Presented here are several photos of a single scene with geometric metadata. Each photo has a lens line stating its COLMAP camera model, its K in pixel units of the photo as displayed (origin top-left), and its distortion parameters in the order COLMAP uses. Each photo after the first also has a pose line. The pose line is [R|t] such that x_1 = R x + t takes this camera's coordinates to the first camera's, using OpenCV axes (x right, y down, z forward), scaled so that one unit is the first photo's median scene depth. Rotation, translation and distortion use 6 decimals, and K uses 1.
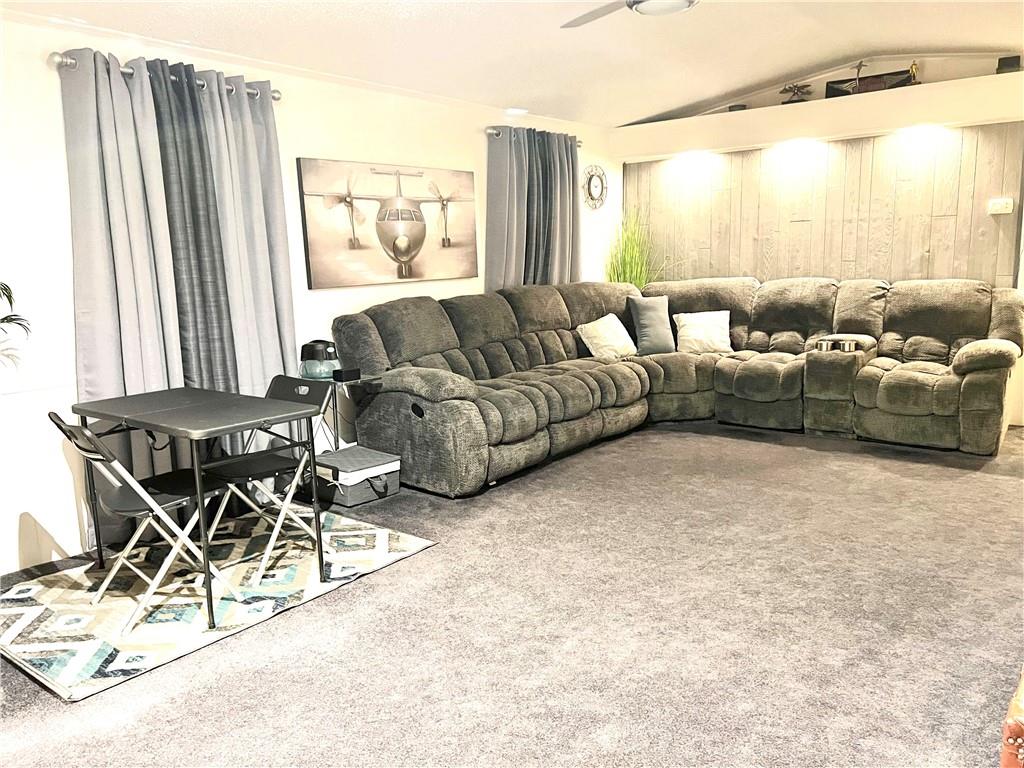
lens RADIAL K [[771.1, 0, 509.9], [0, 771.1, 391.0], [0, 0, 1]] dist [0.055215, -0.035430]
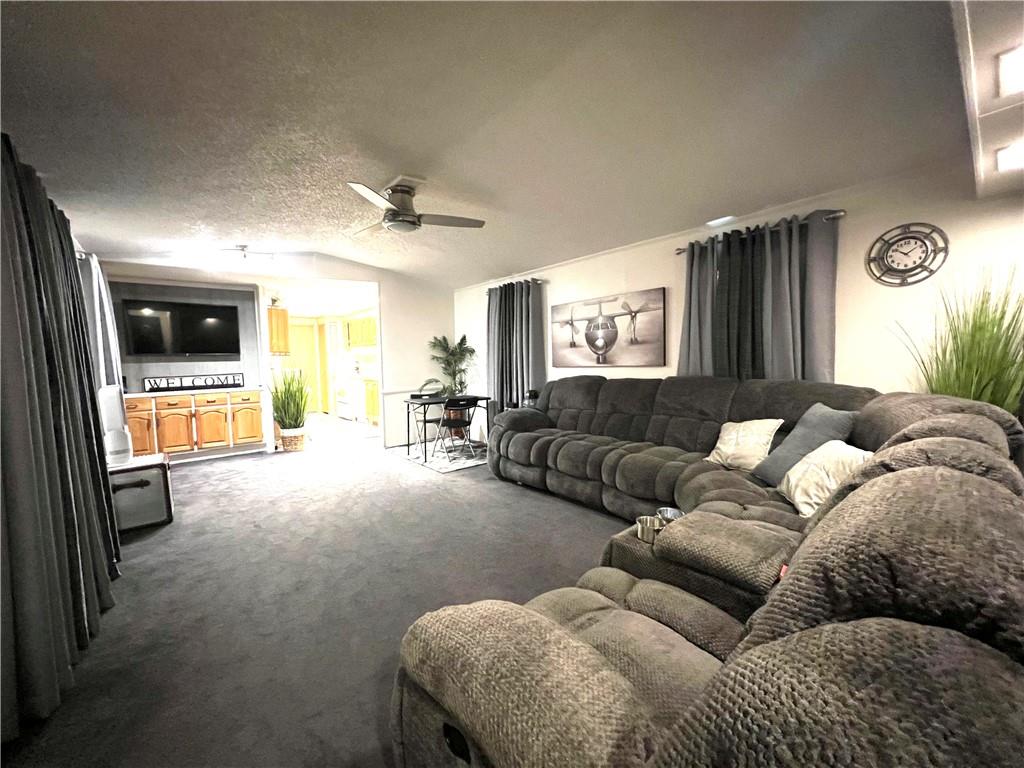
lens RADIAL K [[412.7, 0, 512.9], [0, 412.7, 382.8], [0, 0, 1]] dist [0.002787, 0.000922]
pose [[-0.181088, 0.113001, -0.976953, 0.777344], [-0.126073, 0.982514, 0.137013, -0.205330], [0.975353, 0.147979, -0.163675, 0.975629]]
